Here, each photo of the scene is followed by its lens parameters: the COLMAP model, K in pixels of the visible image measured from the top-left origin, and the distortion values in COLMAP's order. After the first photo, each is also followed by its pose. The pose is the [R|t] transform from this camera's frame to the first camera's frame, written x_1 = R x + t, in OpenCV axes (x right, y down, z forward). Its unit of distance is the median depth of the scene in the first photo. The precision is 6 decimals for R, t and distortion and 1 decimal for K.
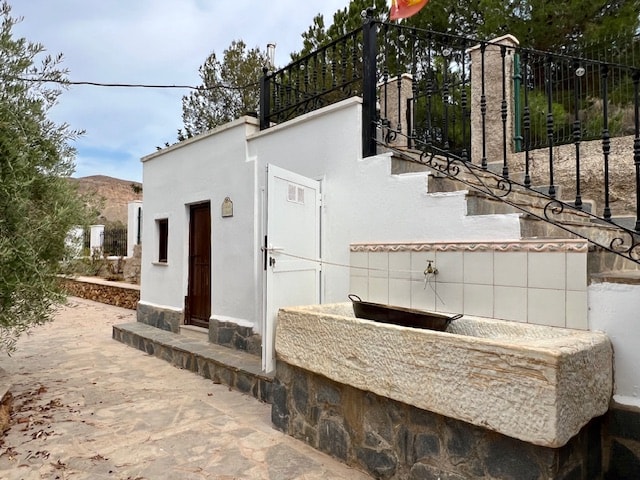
lens RADIAL K [[424.9, 0, 319.4], [0, 424.9, 244.7], [0, 0, 1]] dist [0.017001, -0.003839]
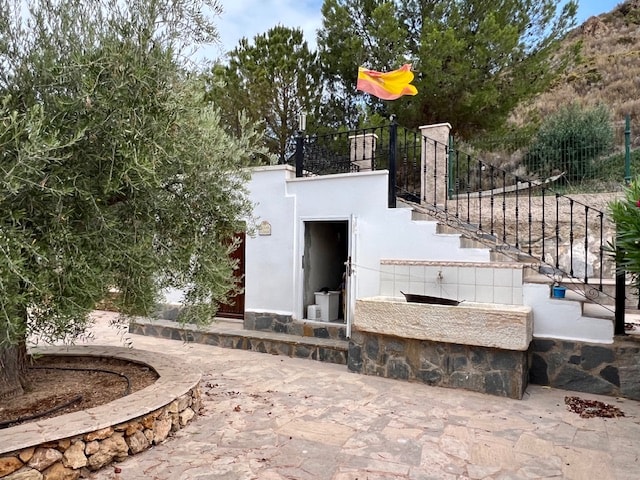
lens RADIAL K [[424.9, 0, 320.3], [0, 424.9, 237.0], [0, 0, 1]] dist [0.017001, -0.003839]
pose [[0.952432, 0.022116, 0.303948, -0.782462], [-0.018329, 0.999715, -0.015308, -0.071849], [-0.304200, 0.009009, 0.952566, -0.584295]]
